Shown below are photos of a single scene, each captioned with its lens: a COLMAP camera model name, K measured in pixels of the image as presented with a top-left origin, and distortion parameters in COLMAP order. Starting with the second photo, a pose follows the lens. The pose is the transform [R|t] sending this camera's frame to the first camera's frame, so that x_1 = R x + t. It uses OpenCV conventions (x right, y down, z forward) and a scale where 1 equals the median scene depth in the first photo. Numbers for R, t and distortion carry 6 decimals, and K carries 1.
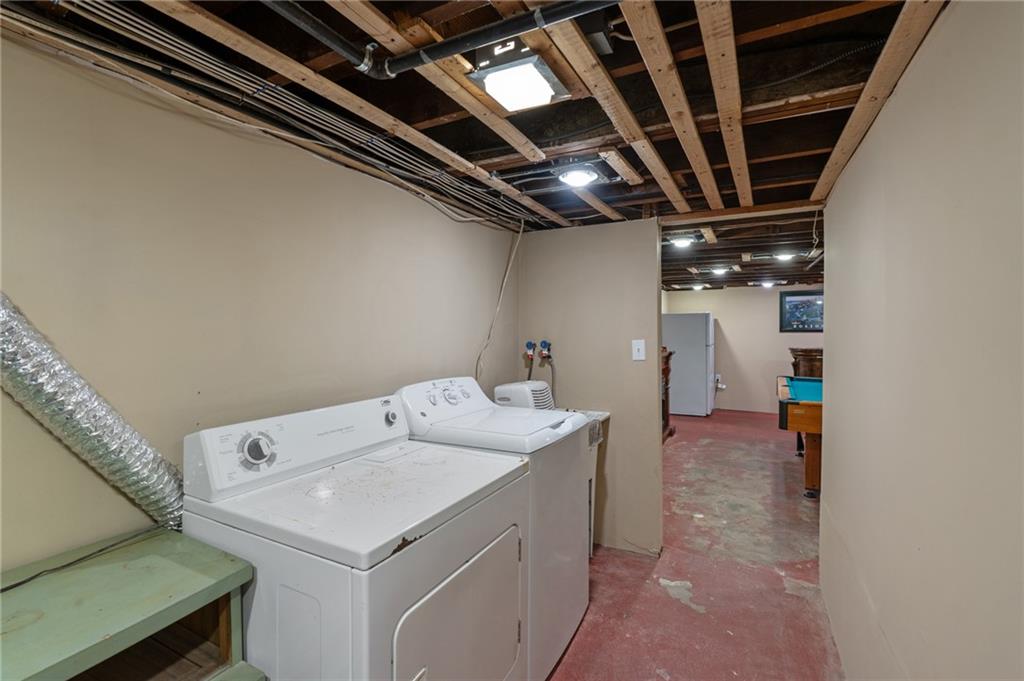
lens RADIAL K [[467.2, 0, 515.5], [0, 467.2, 334.5], [0, 0, 1]] dist [-0.010960, 0.002228]
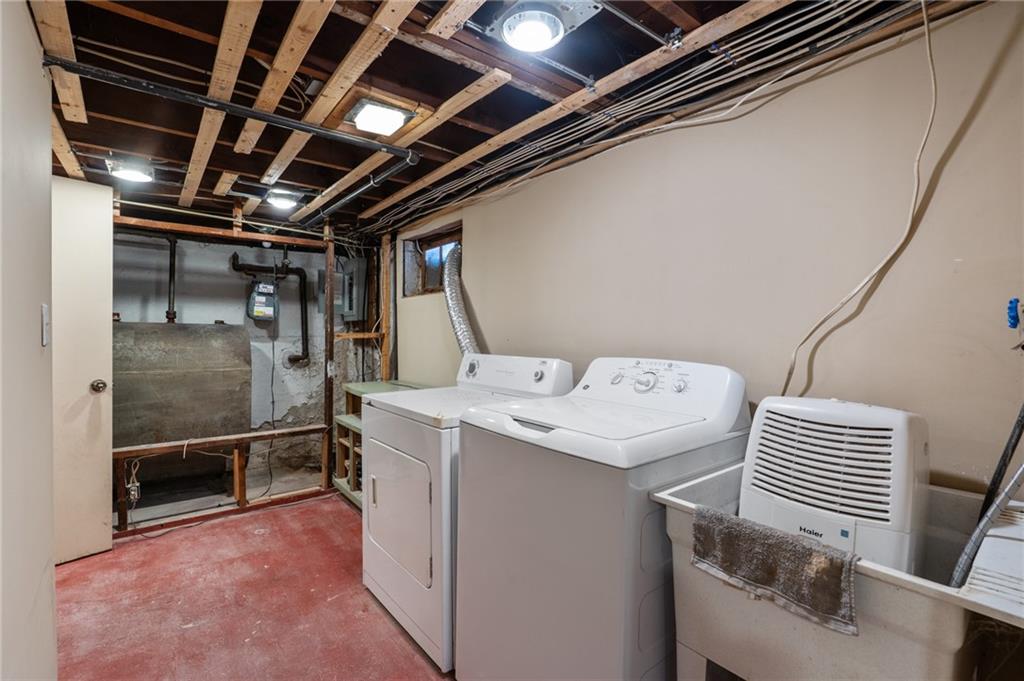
lens RADIAL K [[467.2, 0, 518.6], [0, 467.2, 340.7], [0, 0, 1]] dist [-0.010960, 0.002228]
pose [[-0.408272, 0.017853, -0.912686, 0.975288], [-0.016794, 0.999493, 0.027063, 0.074481], [0.912706, 0.026376, -0.407765, 1.710034]]
